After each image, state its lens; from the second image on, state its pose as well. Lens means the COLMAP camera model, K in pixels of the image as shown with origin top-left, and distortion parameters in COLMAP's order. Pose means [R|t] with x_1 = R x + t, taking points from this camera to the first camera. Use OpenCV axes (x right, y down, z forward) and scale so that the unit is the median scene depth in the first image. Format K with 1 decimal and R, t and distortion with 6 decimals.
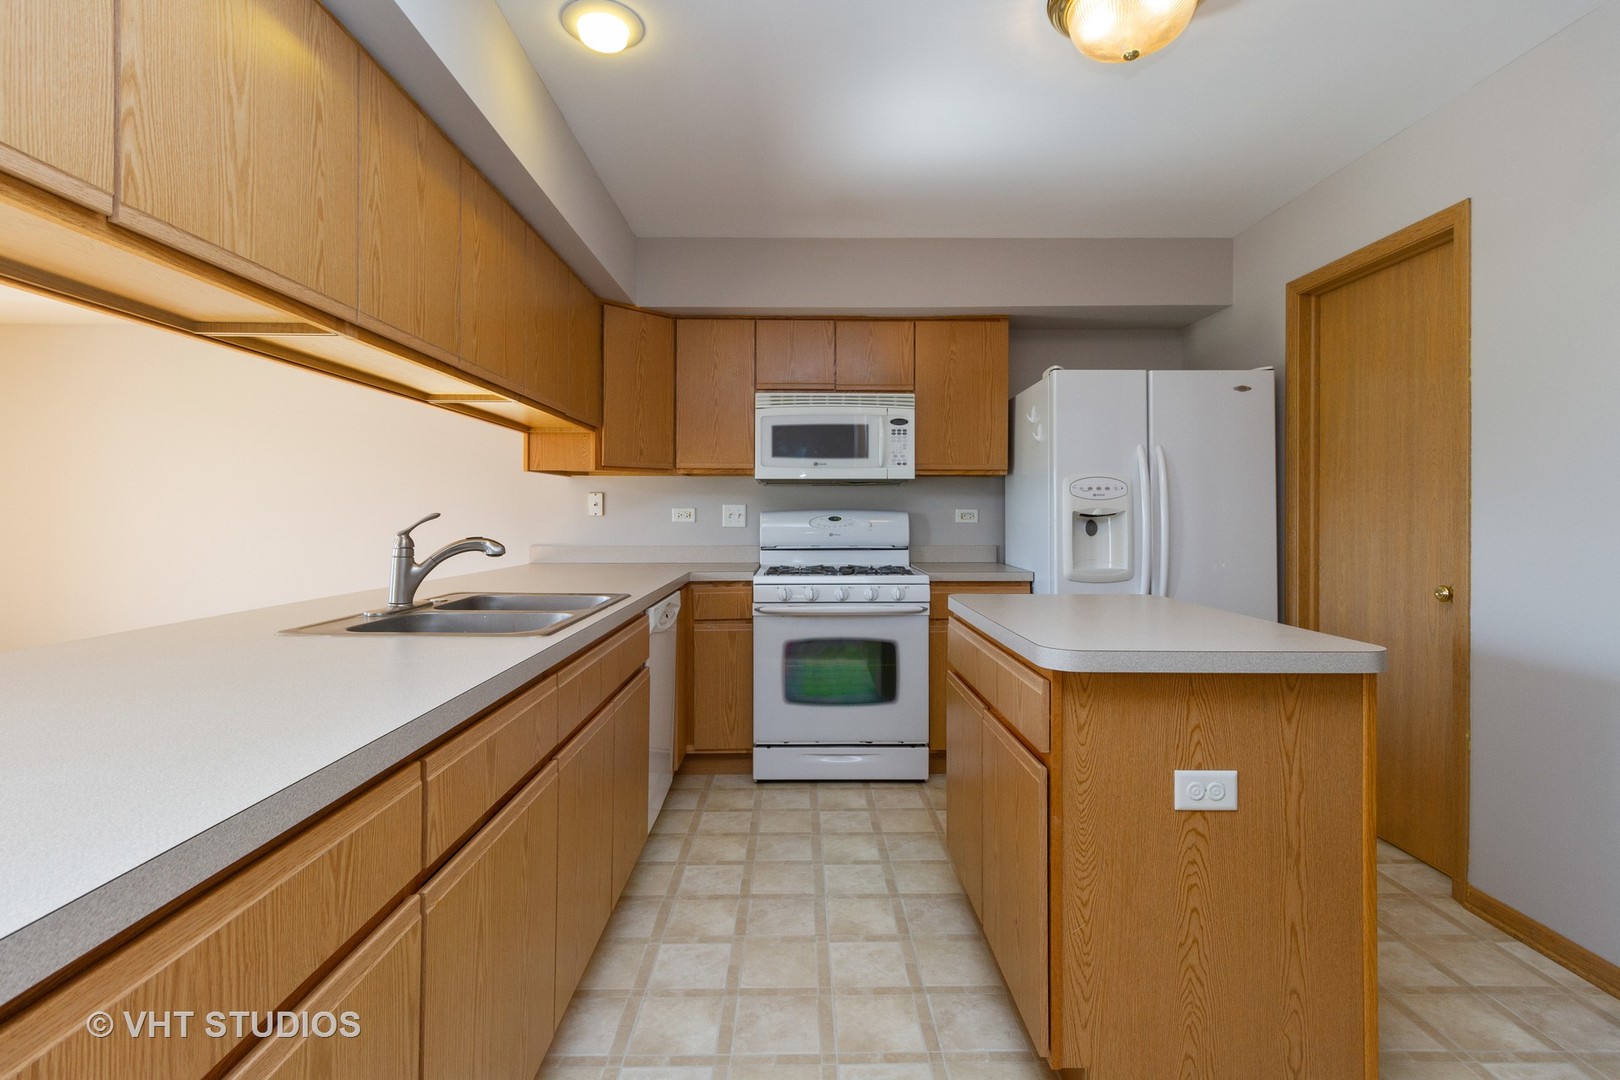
lens RADIAL K [[763.7, 0, 810.1], [0, 763.7, 525.3], [0, 0, 1]] dist [0.007987, -0.001485]
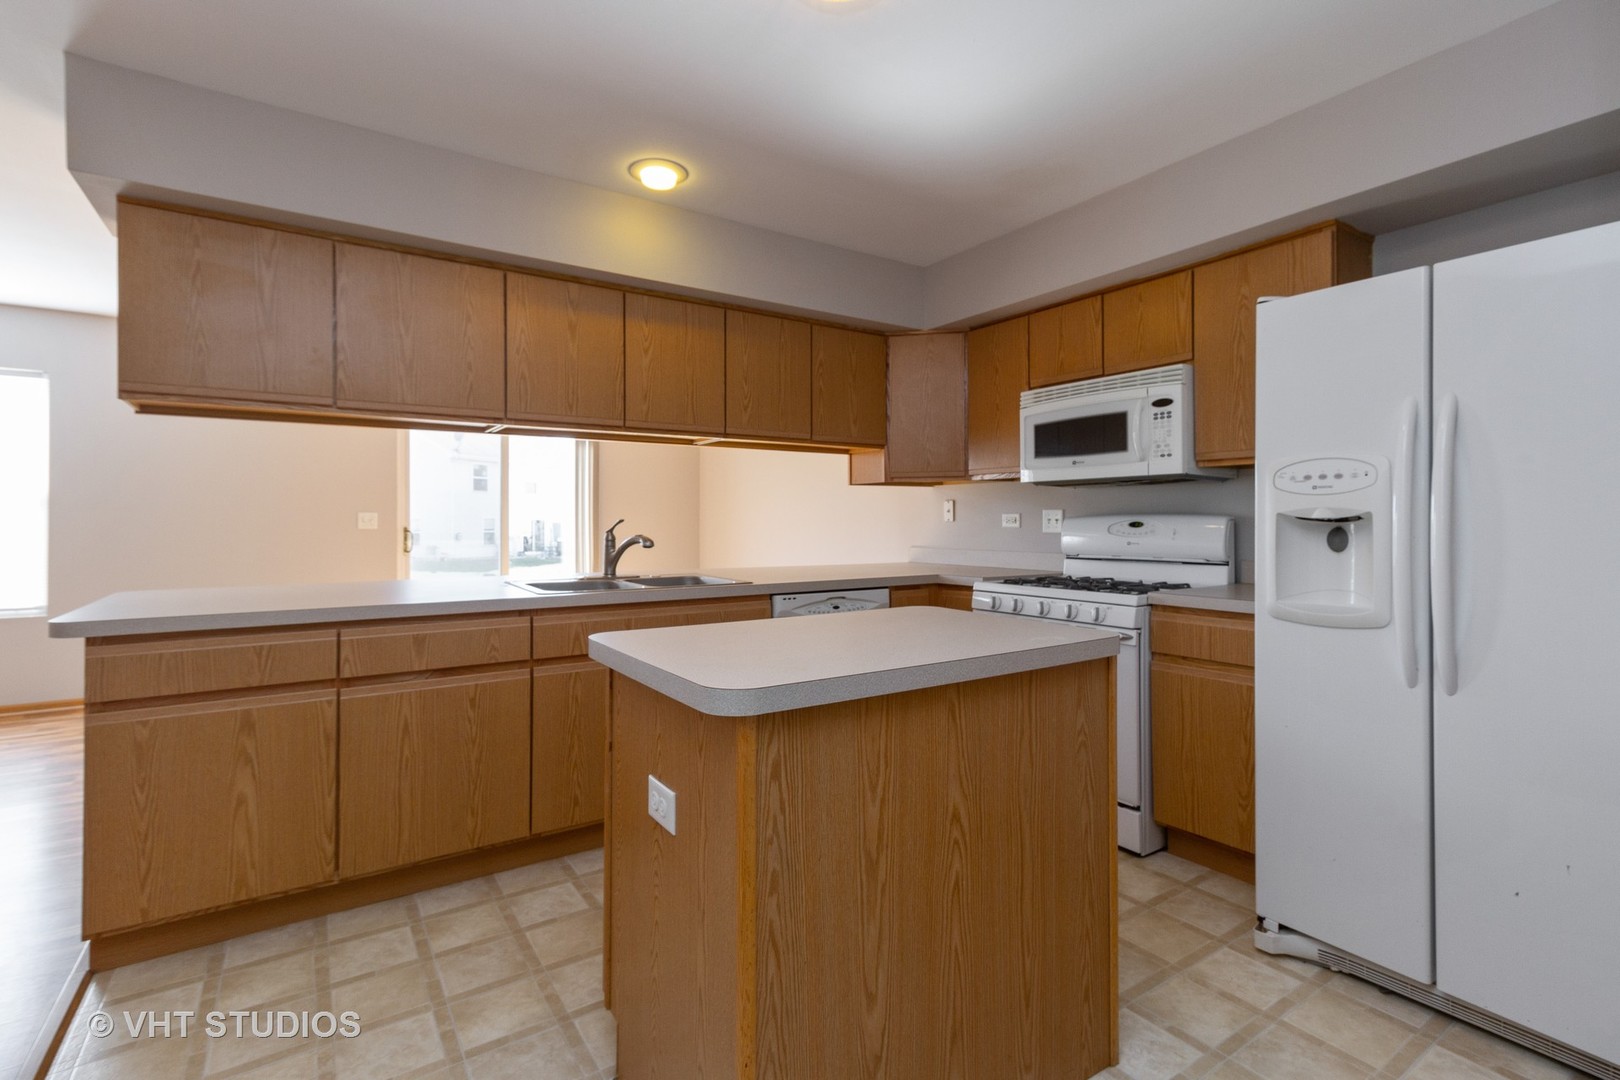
lens RADIAL K [[763.7, 0, 809.0], [0, 763.7, 527.6], [0, 0, 1]] dist [0.007987, -0.001485]
pose [[0.542308, 0.006122, -0.840158, 0.589080], [-0.010541, 0.999944, 0.000482, -0.001745], [0.840114, 0.008594, 0.542342, 0.260837]]
